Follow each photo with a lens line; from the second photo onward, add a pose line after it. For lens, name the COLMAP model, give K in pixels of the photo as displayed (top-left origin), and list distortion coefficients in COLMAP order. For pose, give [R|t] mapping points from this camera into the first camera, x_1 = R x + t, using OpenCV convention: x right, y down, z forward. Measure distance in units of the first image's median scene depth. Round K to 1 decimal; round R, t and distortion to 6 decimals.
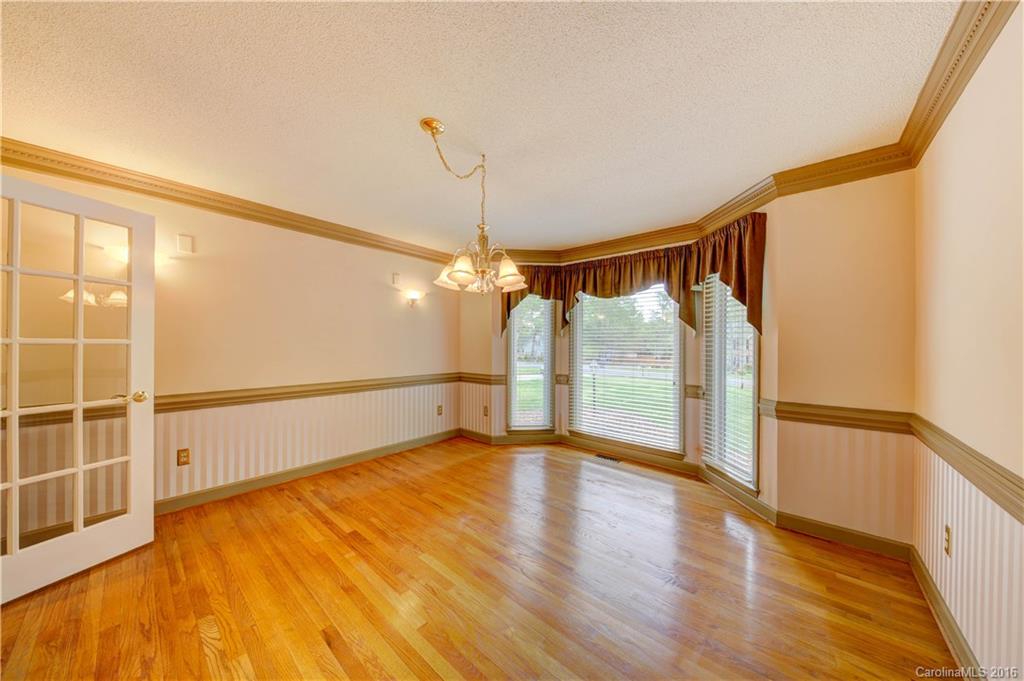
lens RADIAL K [[327.5, 0, 531.1], [0, 327.5, 345.4], [0, 0, 1]] dist [0.000566, -0.000009]
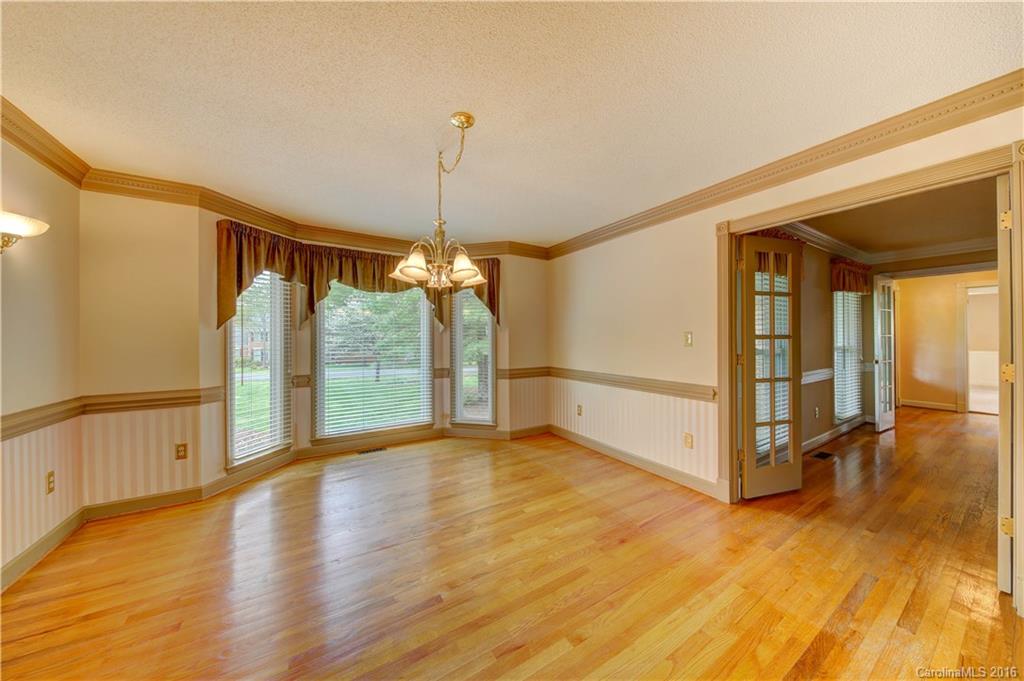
lens RADIAL K [[333.7, 0, 512.0], [0, 333.7, 340.5], [0, 0, 1]] dist [-0.000150, -0.000031]
pose [[0.318478, -0.017390, 0.947771, -0.554985], [0.008743, 0.999843, 0.015408, -0.006881], [-0.947890, 0.003380, 0.318580, 0.243007]]
